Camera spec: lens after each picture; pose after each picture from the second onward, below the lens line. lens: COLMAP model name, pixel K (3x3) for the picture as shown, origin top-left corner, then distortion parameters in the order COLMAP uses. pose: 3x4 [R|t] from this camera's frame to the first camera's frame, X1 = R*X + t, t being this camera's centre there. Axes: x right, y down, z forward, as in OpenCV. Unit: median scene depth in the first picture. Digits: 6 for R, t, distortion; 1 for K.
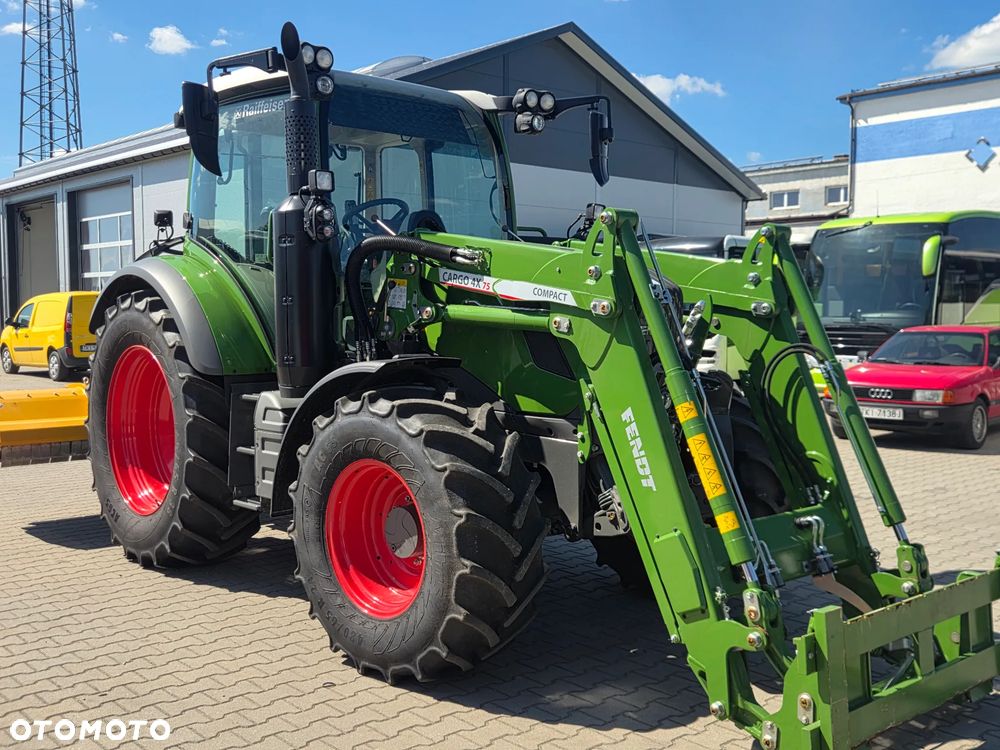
lens RADIAL K [[1014.6, 0, 490.2], [0, 1014.6, 381.0], [0, 0, 1]] dist [0.101147, -0.158856]
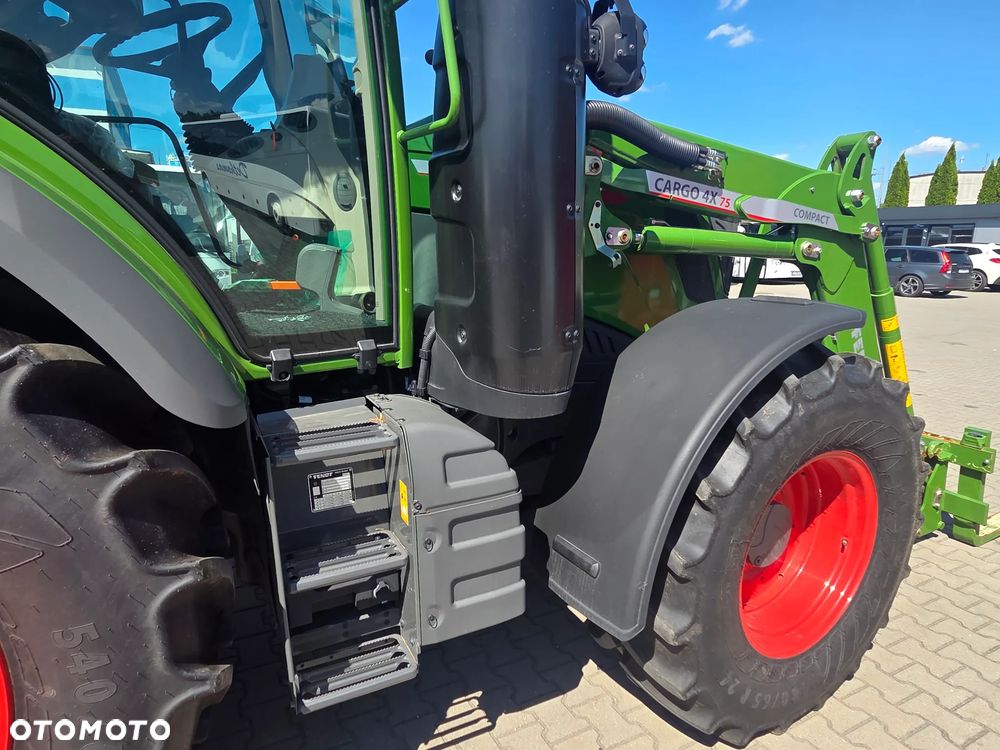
lens RADIAL K [[628.8, 0, 499.9], [0, 628.8, 379.6], [0, 0, 1]] dist [0.009333, 0.001254]
pose [[0.242862, -0.214138, 0.946131, -0.506845], [0.062871, 0.976755, 0.204931, -0.066141], [-0.968021, 0.009714, 0.250680, 0.985288]]
